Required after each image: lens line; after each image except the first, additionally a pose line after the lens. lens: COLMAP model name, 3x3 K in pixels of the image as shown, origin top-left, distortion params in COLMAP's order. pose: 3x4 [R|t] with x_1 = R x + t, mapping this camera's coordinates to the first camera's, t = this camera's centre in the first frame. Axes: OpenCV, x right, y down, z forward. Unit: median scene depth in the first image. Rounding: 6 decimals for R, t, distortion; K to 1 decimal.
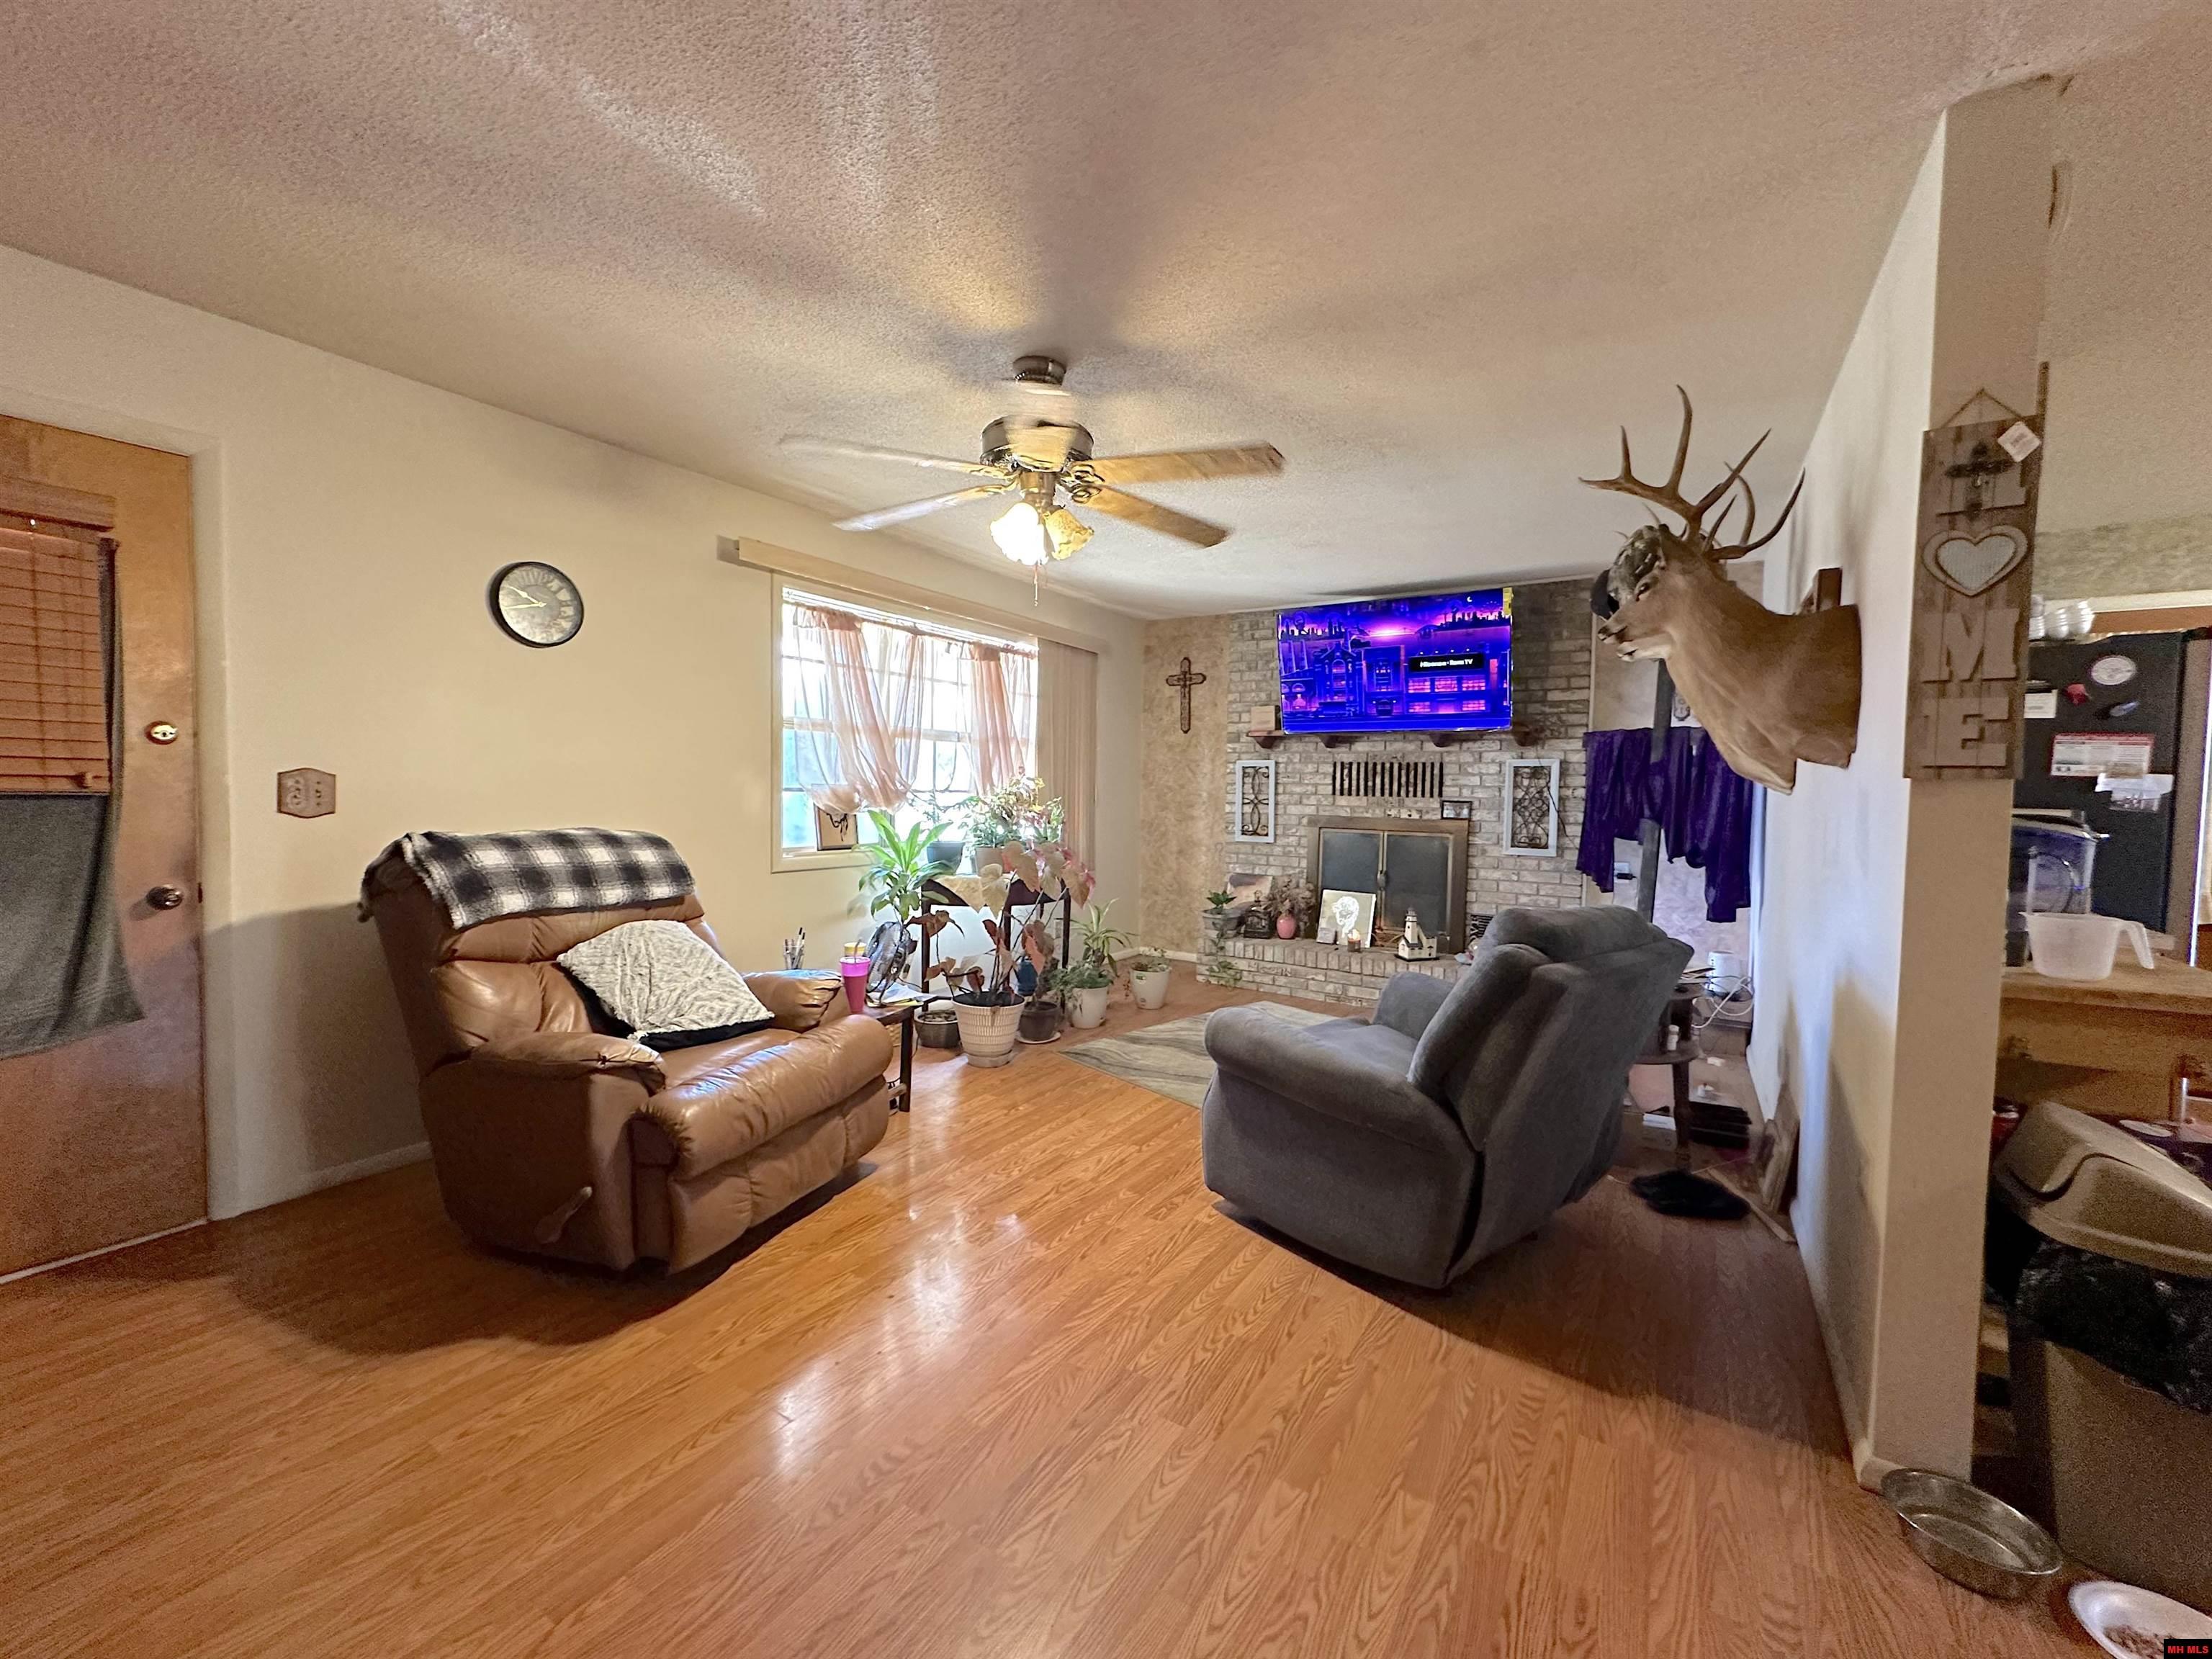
lens RADIAL K [[884.5, 0, 1106.1], [0, 884.5, 826.4], [0, 0, 1]] dist [-0.000371, -0.000022]
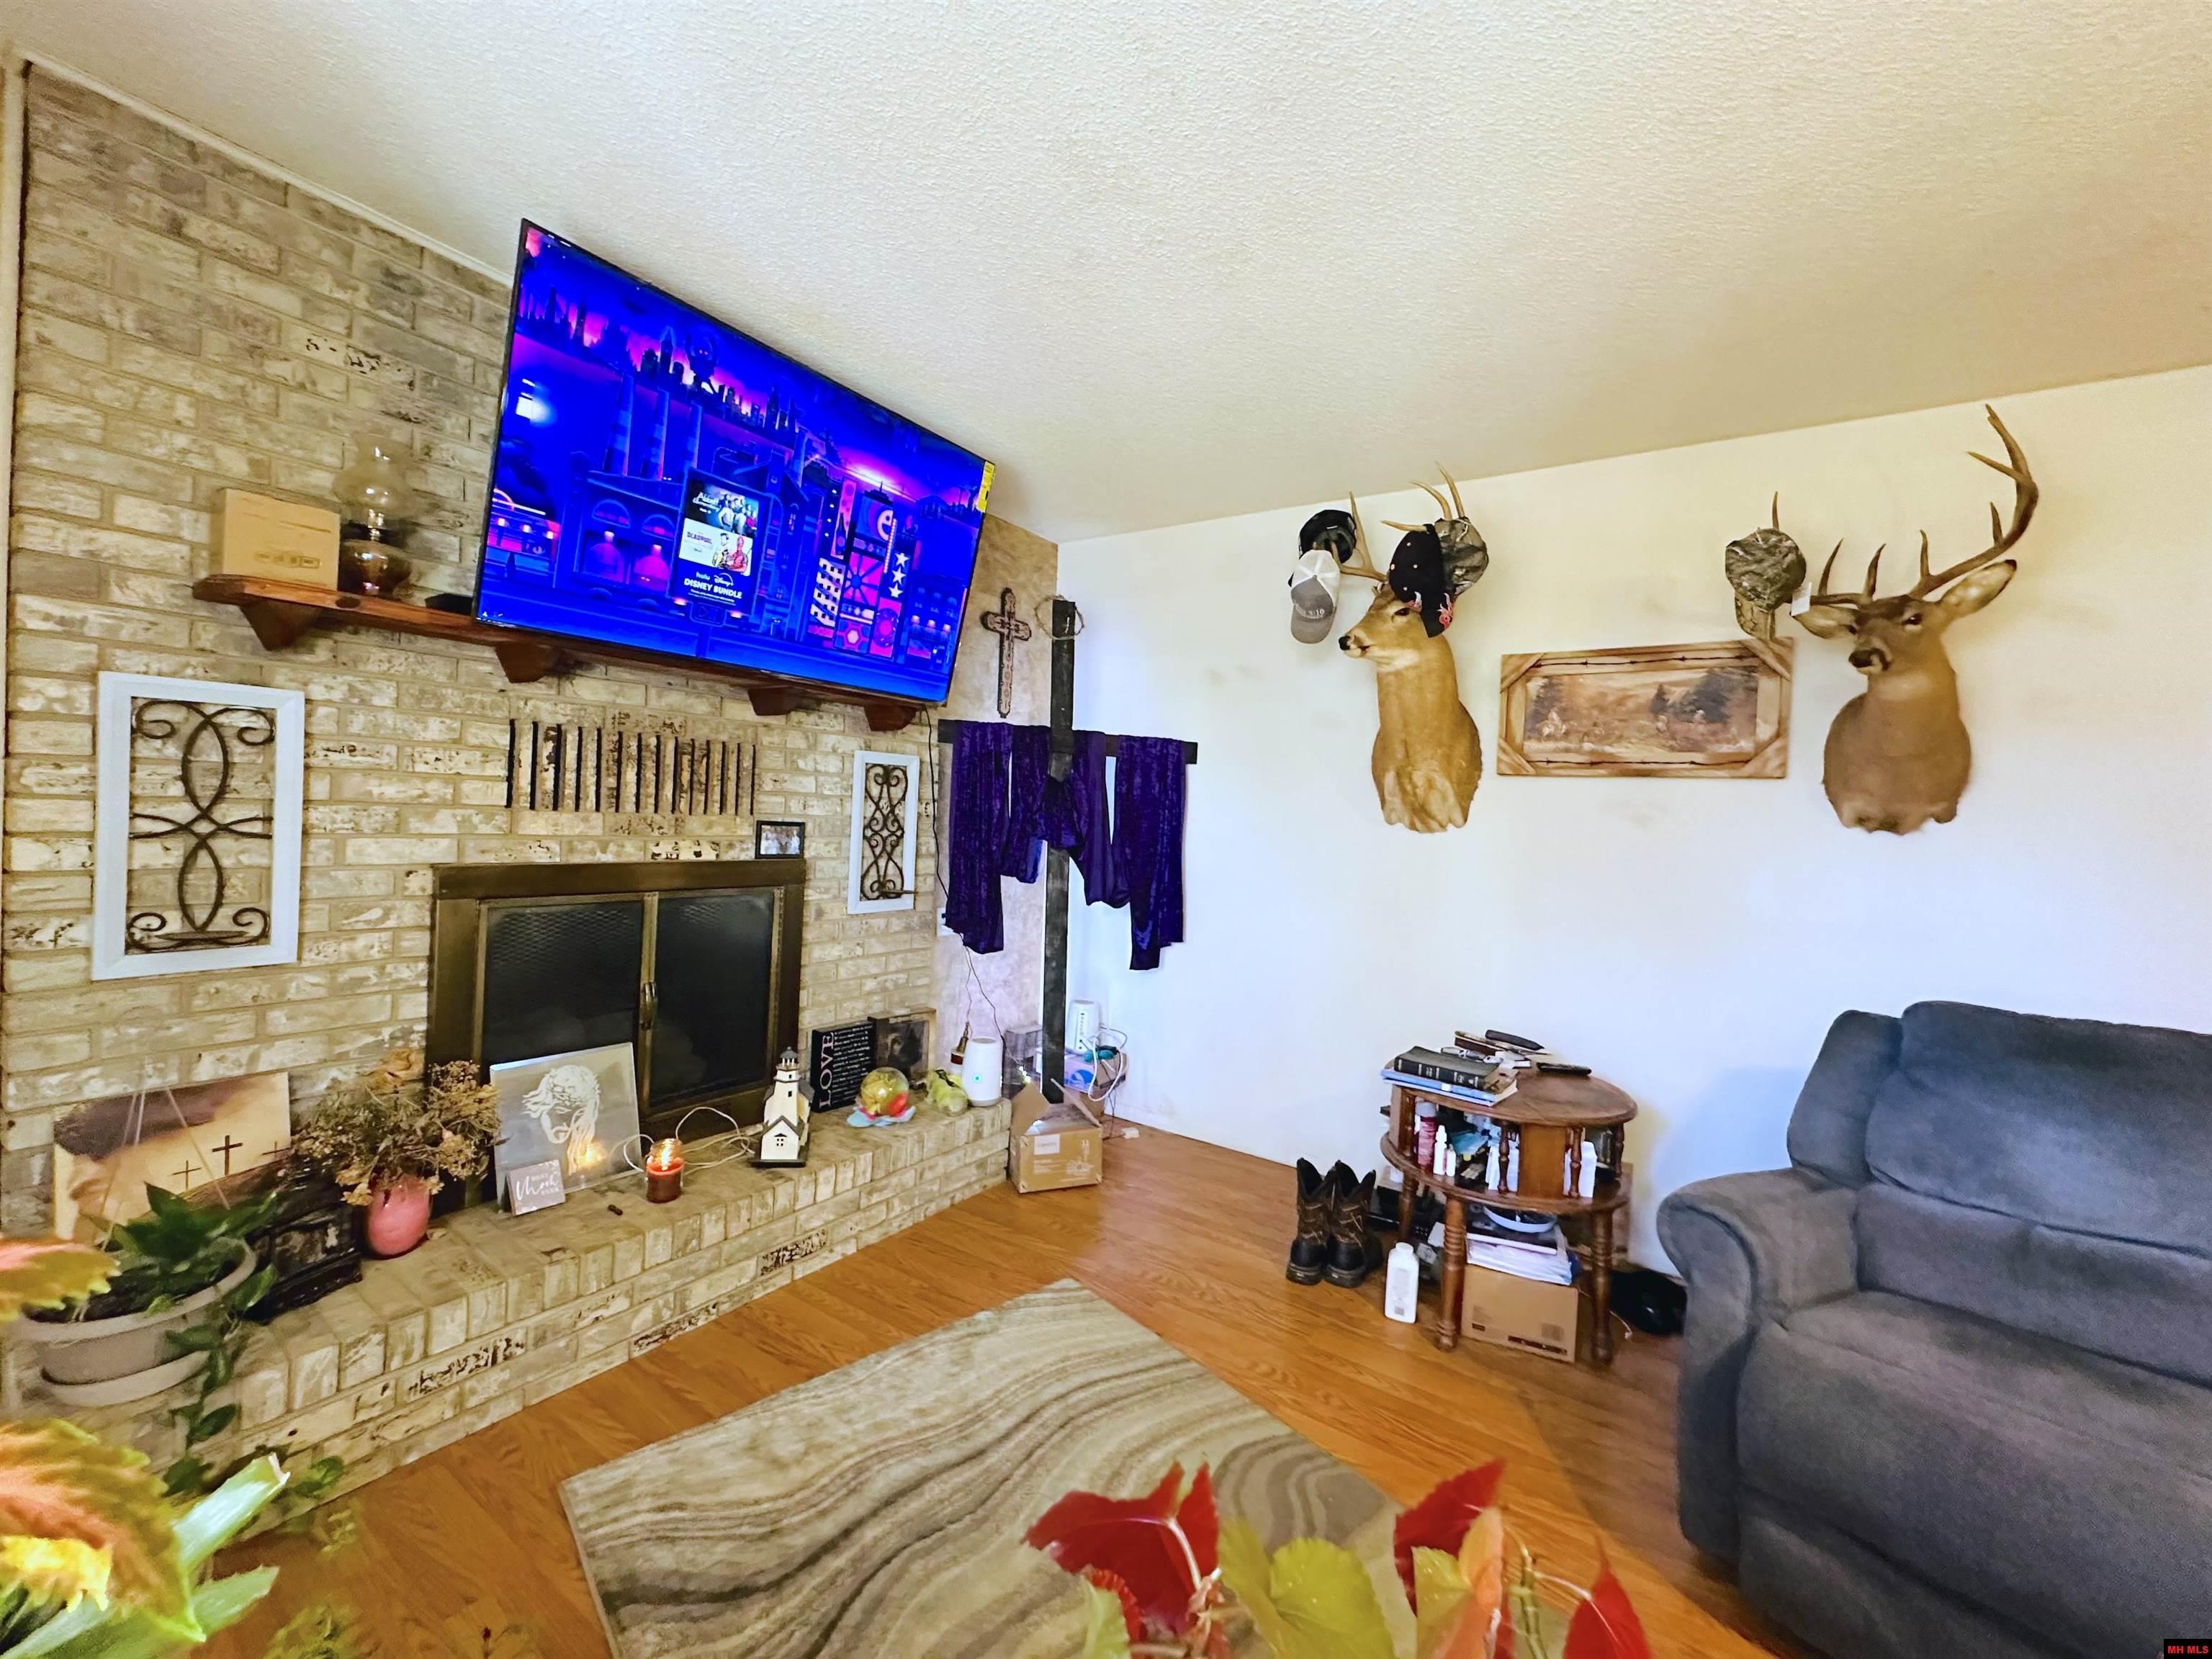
lens RADIAL K [[889.1, 0, 1105.1], [0, 889.1, 825.6], [0, 0, 1]] dist [-0.000754, 0.000643]
pose [[0.029778, -0.030476, 0.999092, -0.204009], [-0.002717, 0.999529, 0.030570, -0.073610], [-0.999553, -0.003625, 0.029681, 1.349874]]
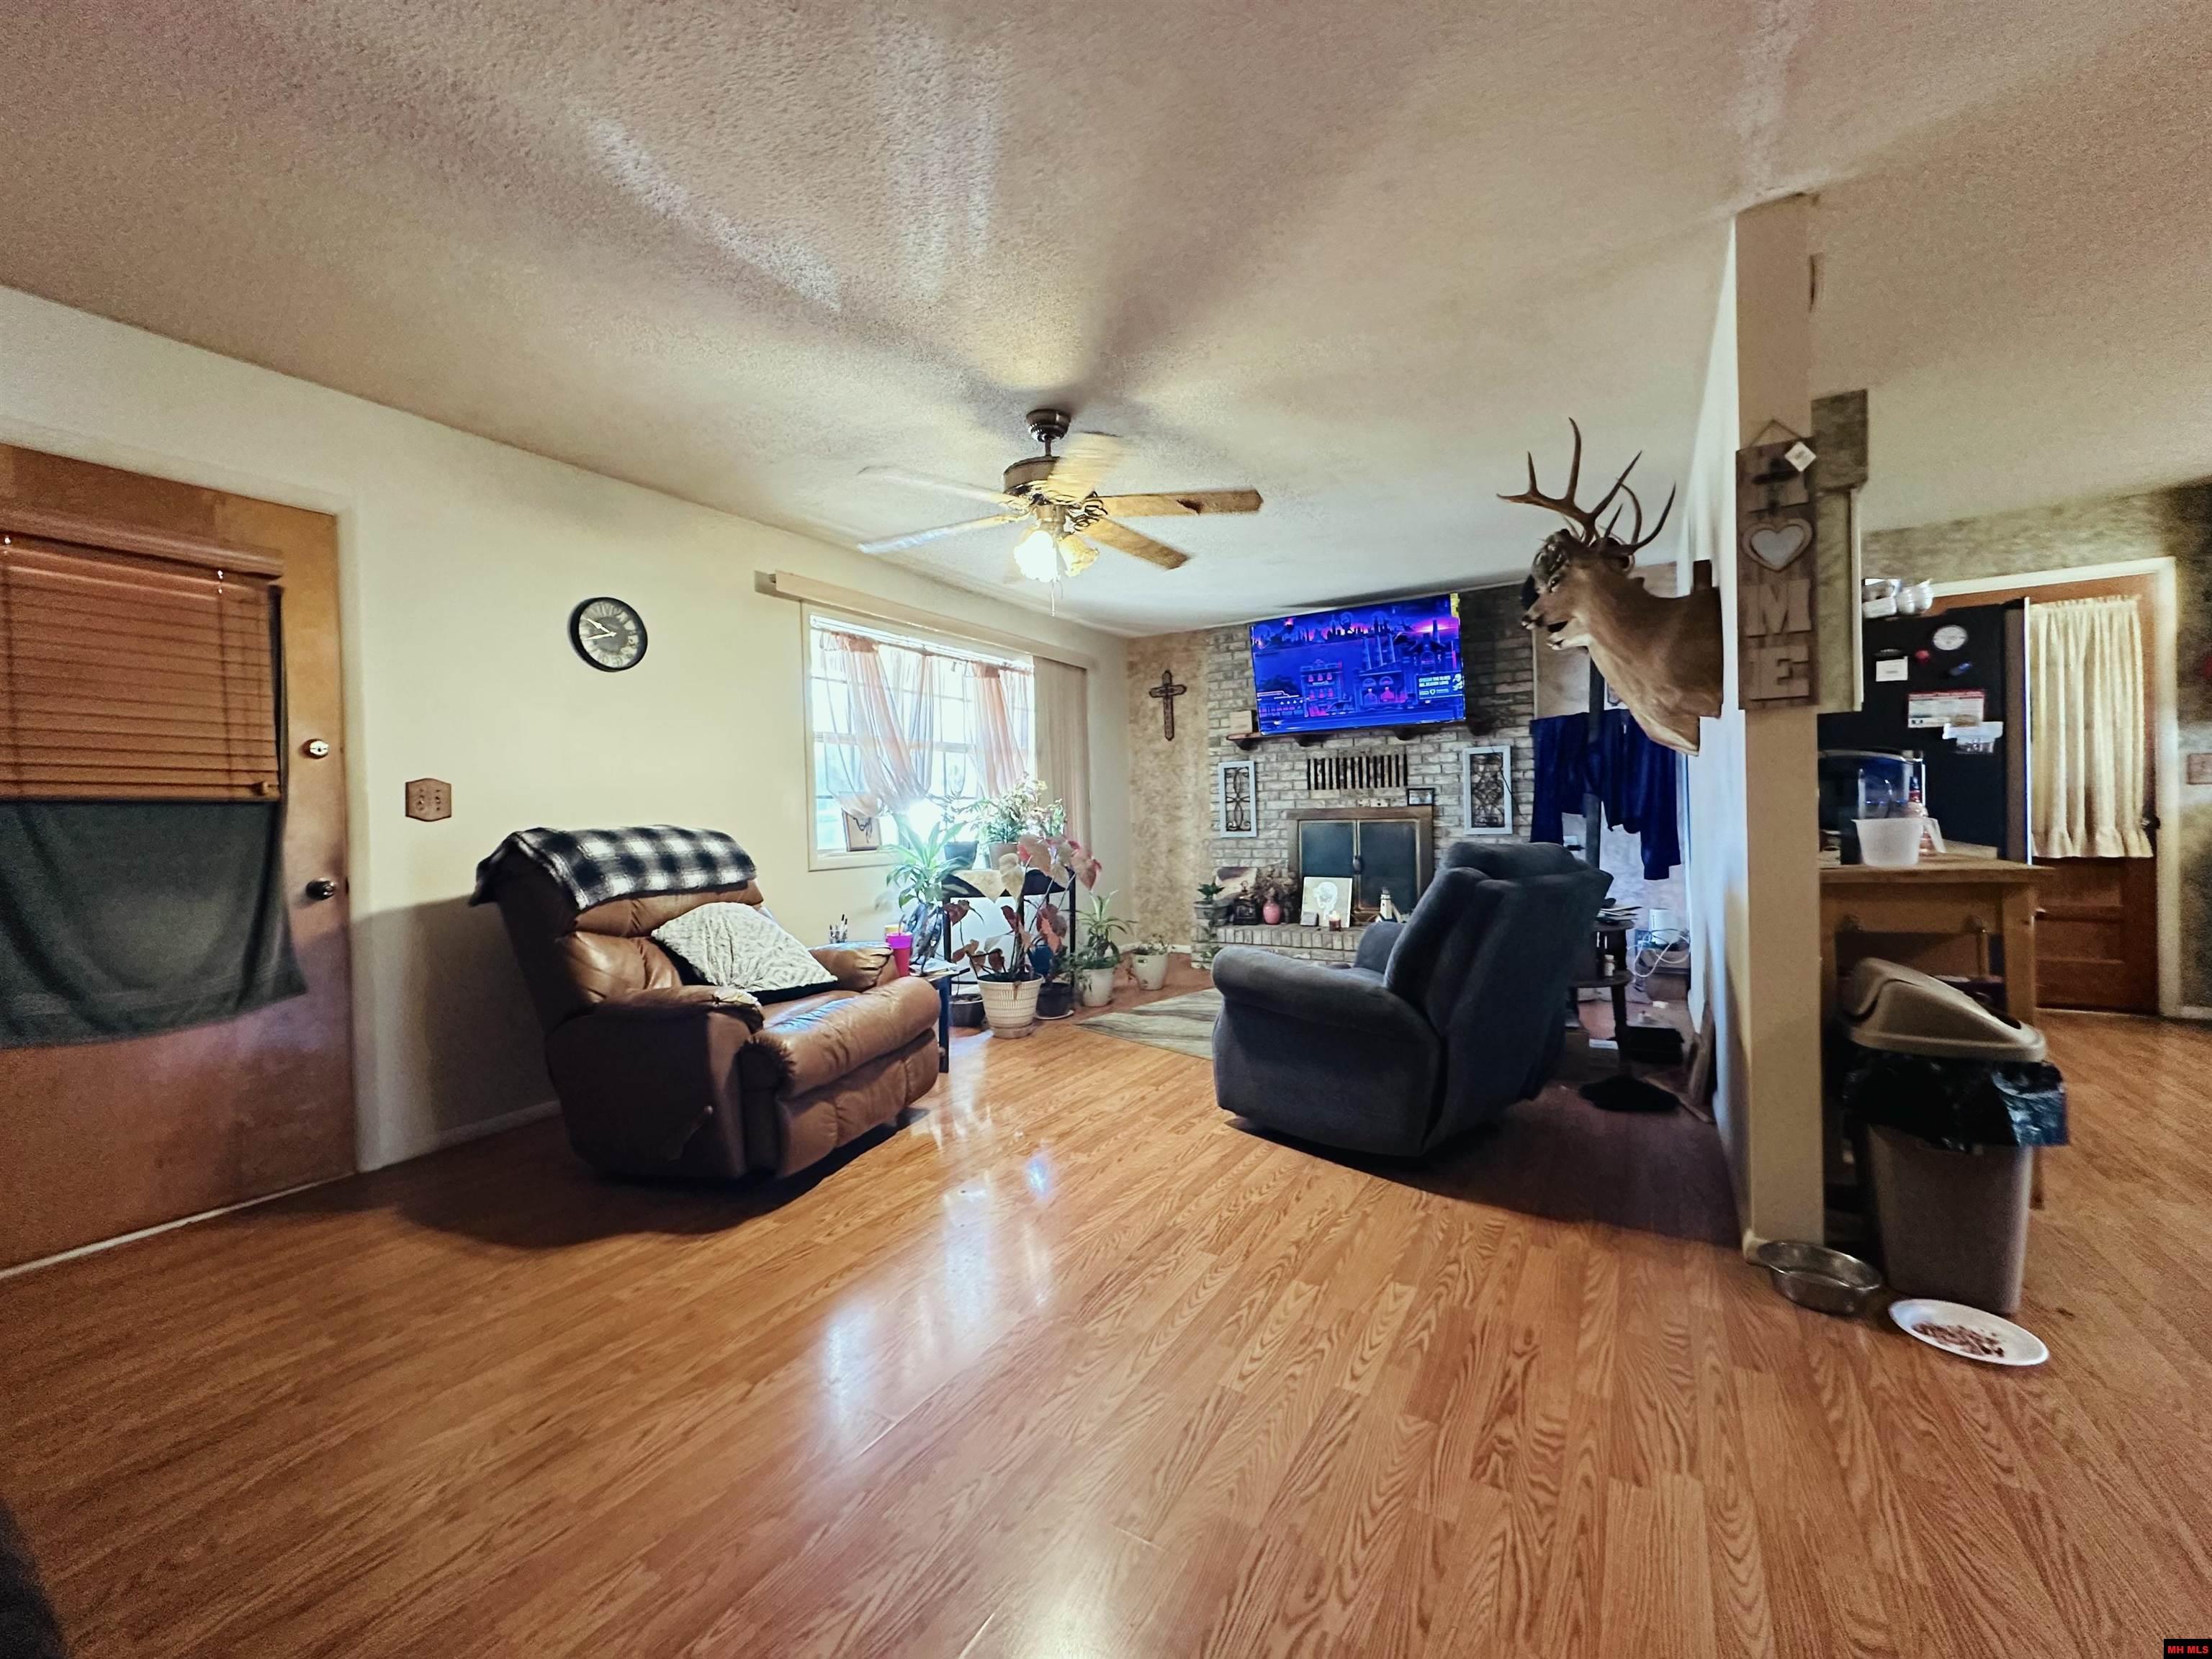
lens RADIAL K [[884.5, 0, 1106.1], [0, 884.5, 826.4], [0, 0, 1]] dist [-0.000371, -0.000022]
pose [[0.998708, -0.043300, 0.026613, -0.042822], [0.044127, 0.998535, -0.031328, 0.060108], [-0.025218, 0.032462, 0.999155, -0.146828]]
